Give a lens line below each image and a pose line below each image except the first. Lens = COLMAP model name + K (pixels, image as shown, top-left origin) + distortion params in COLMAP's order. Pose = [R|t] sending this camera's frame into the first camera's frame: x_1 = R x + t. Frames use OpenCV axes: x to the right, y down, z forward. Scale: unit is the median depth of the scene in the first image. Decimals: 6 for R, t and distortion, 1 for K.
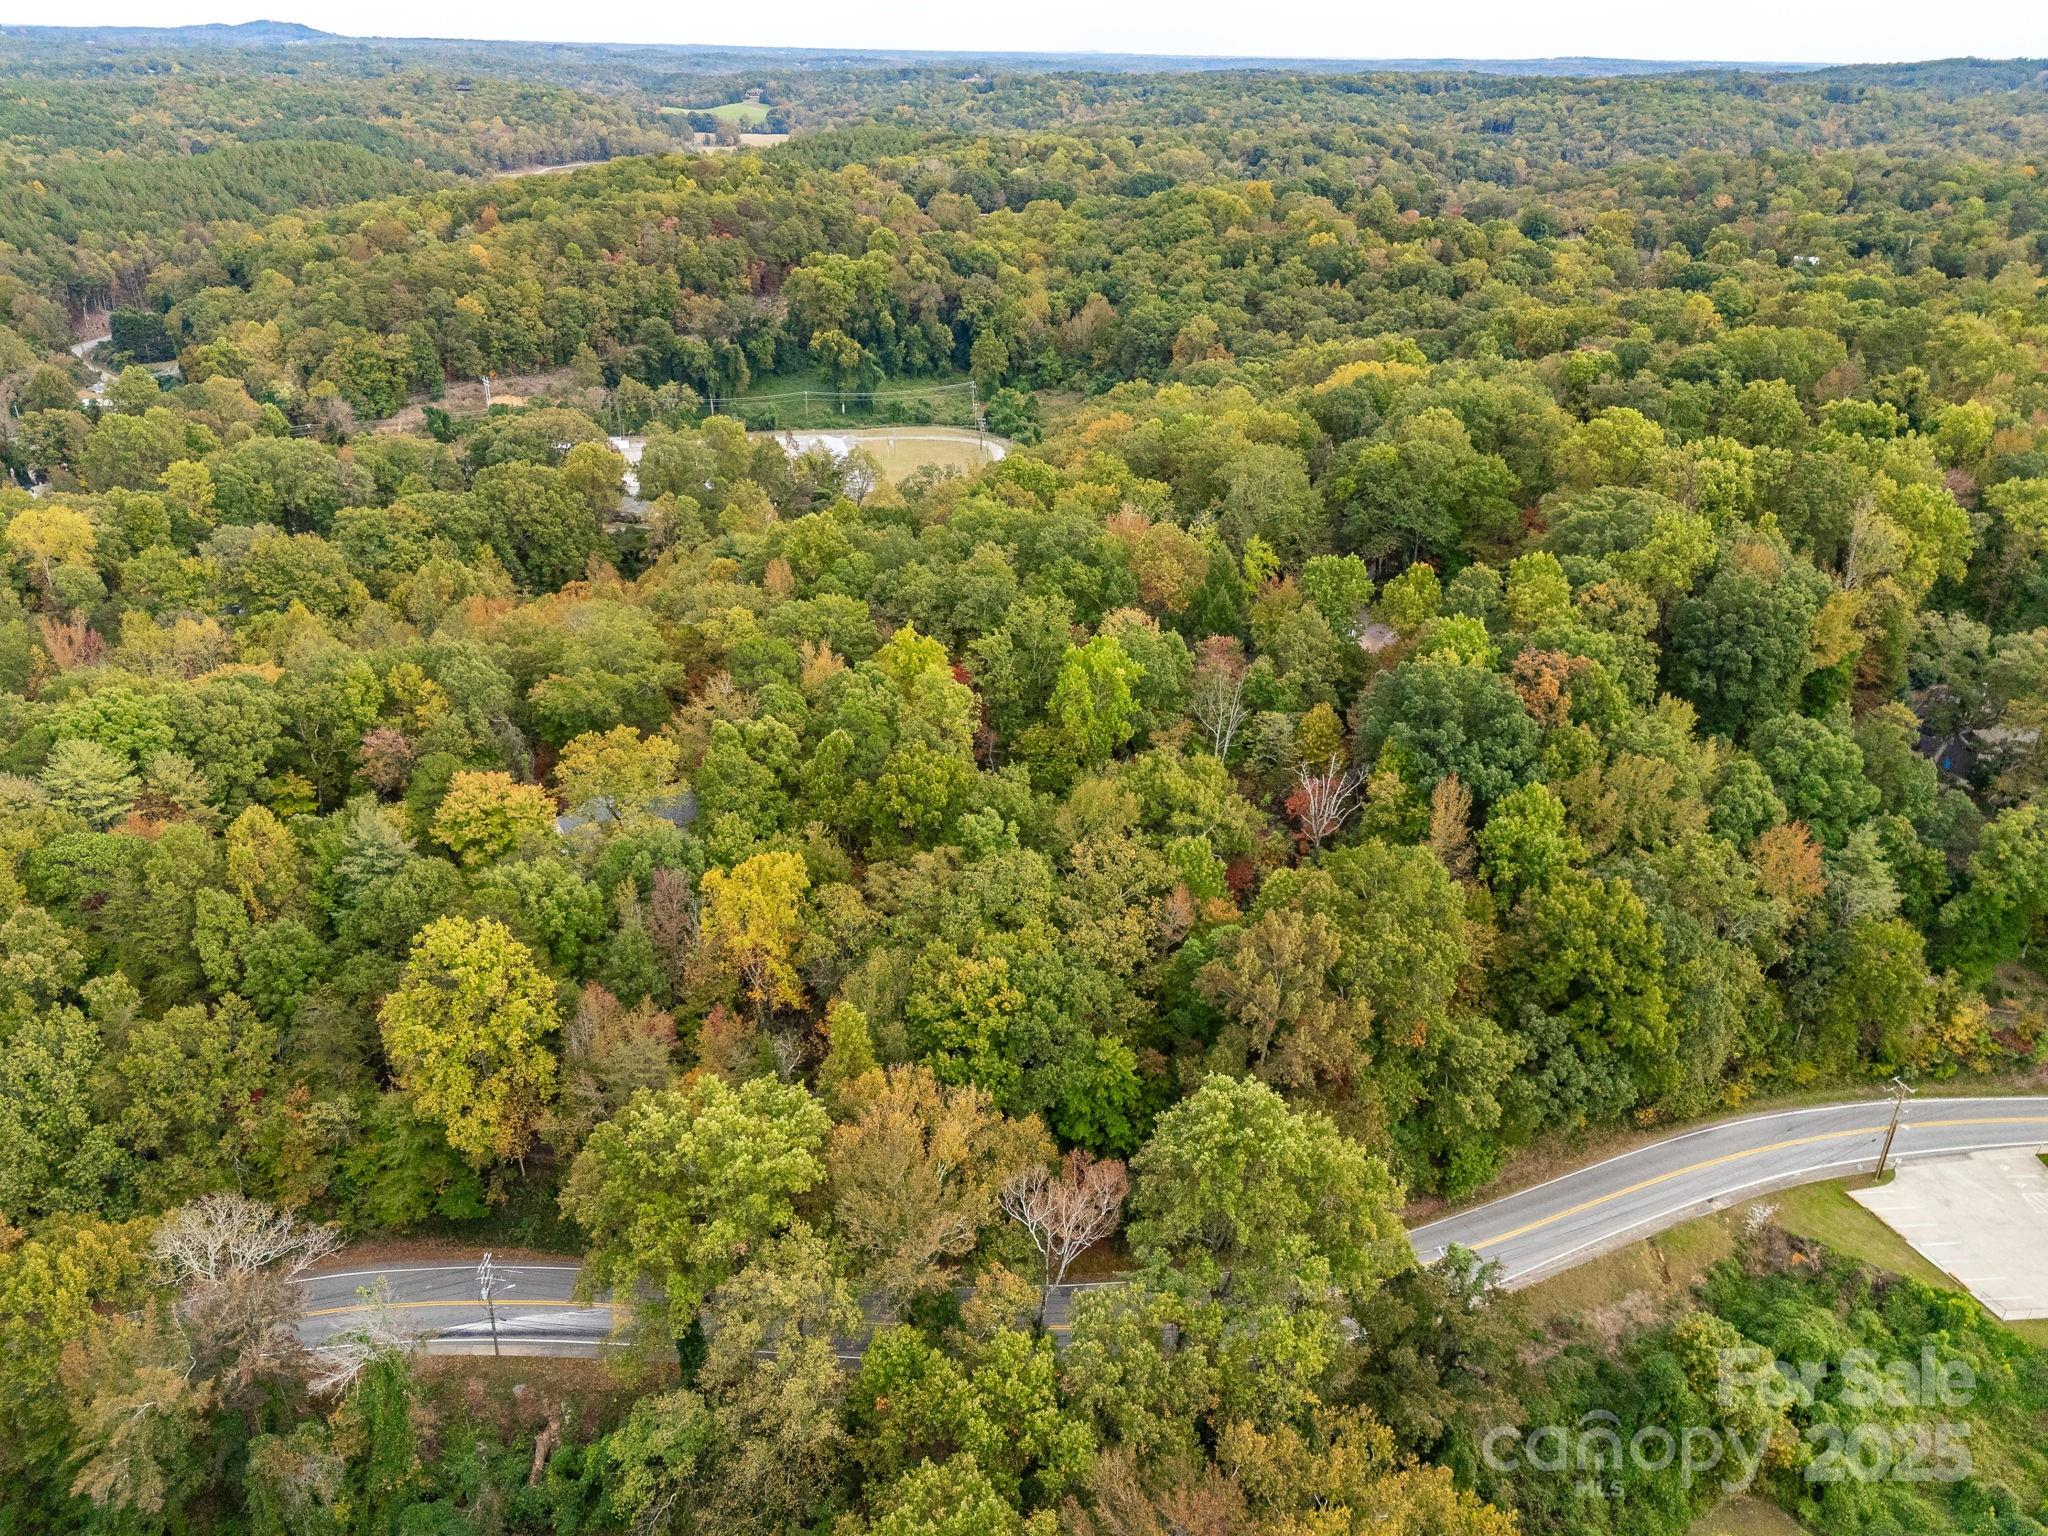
lens RADIAL K [[1512.3, 0, 1019.5], [0, 1512.3, 755.8], [0, 0, 1]] dist [0.078657, -0.077236]
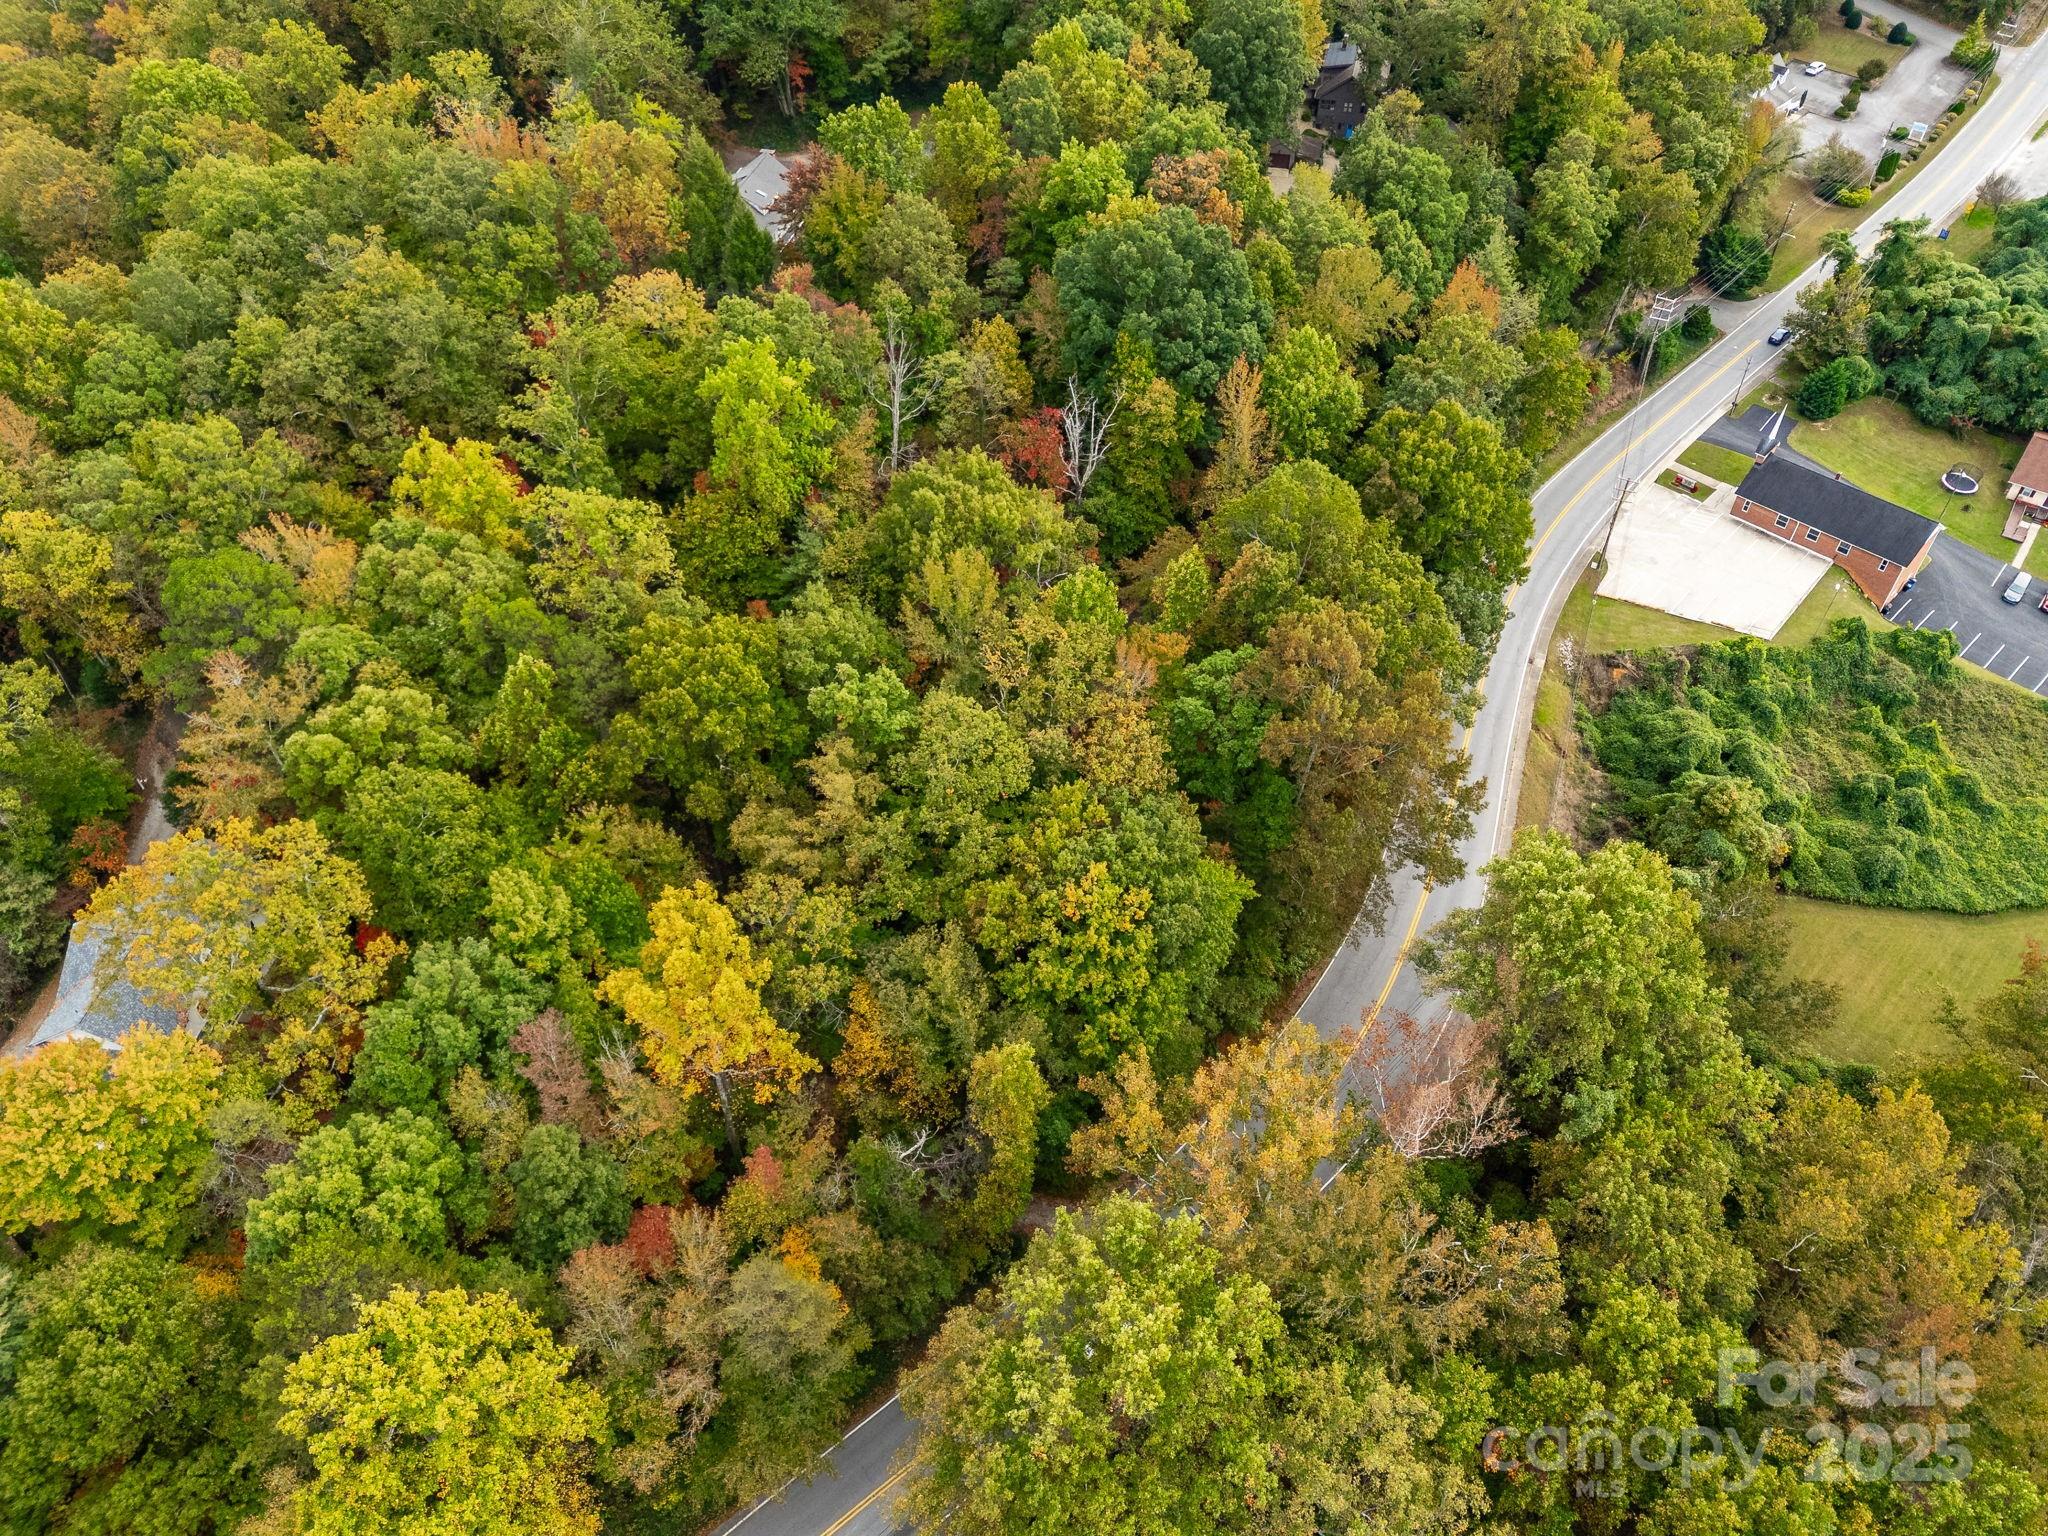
lens RADIAL K [[1512.3, 0, 1019.5], [0, 1512.3, 755.8], [0, 0, 1]] dist [0.078657, -0.077236]
pose [[0.708545, -0.512384, 0.485207, -0.325831], [0.302166, 0.841661, 0.447552, -0.221079], [-0.637698, -0.170497, 0.751180, 0.435473]]
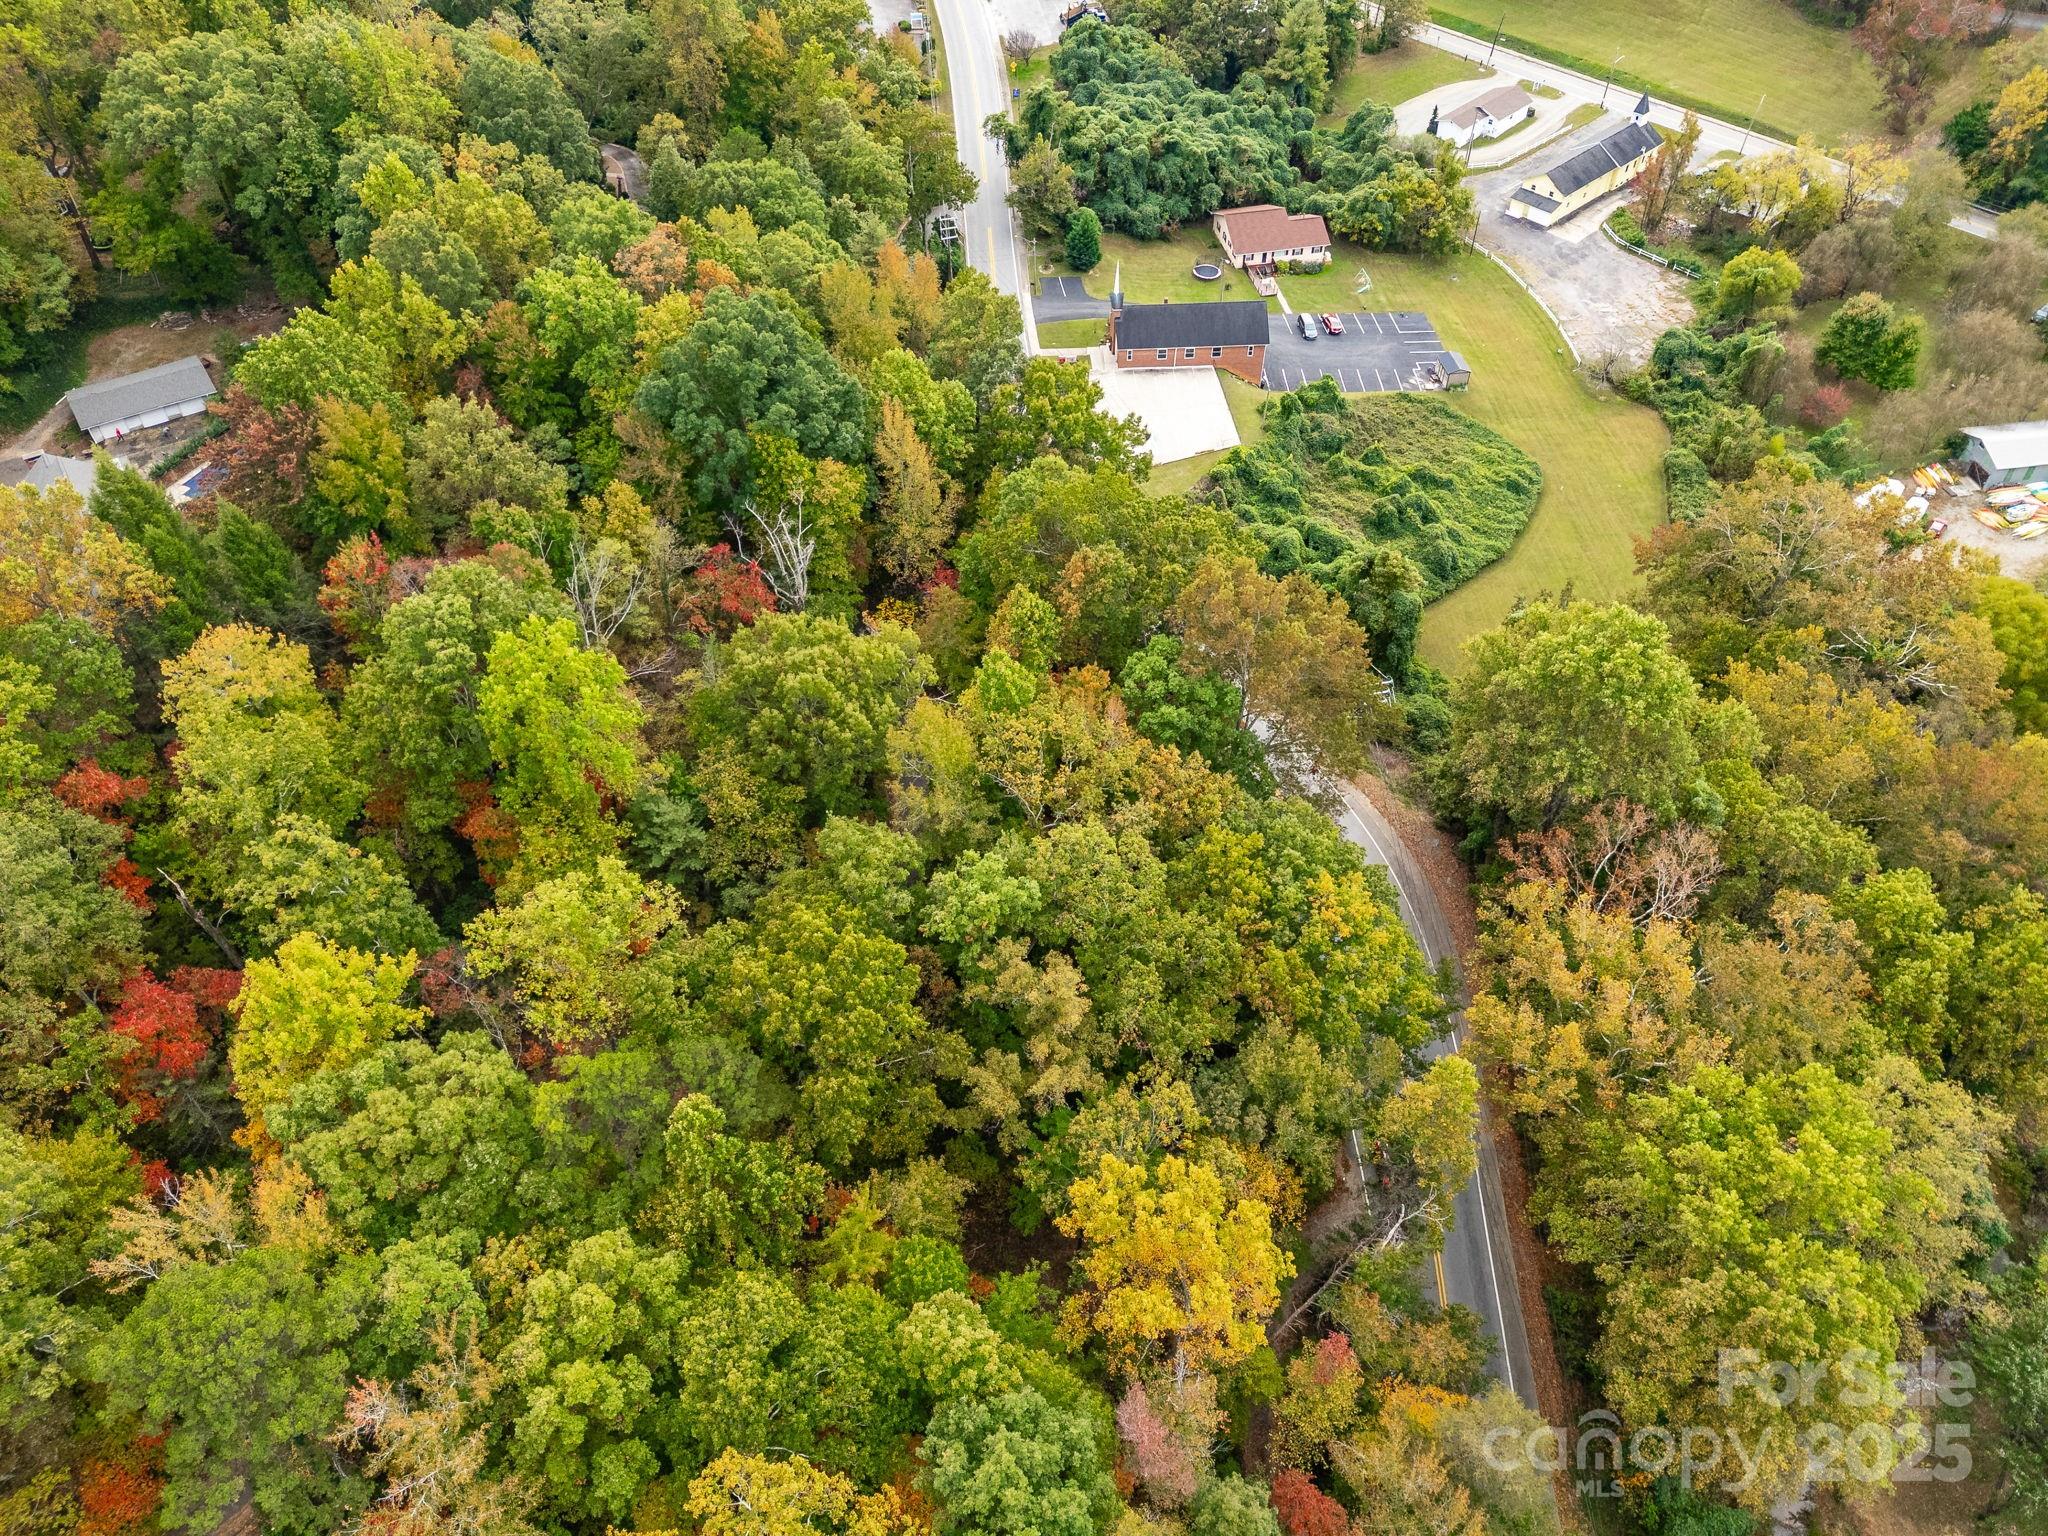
lens RADIAL K [[1512.3, 0, 1019.5], [0, 1512.3, 755.8], [0, 0, 1]] dist [0.078657, -0.077236]
pose [[-0.048447, -0.726716, 0.685227, -0.402953], [0.413421, 0.609919, 0.676078, -0.391011], [-0.909250, 0.316041, 0.270891, 0.808722]]
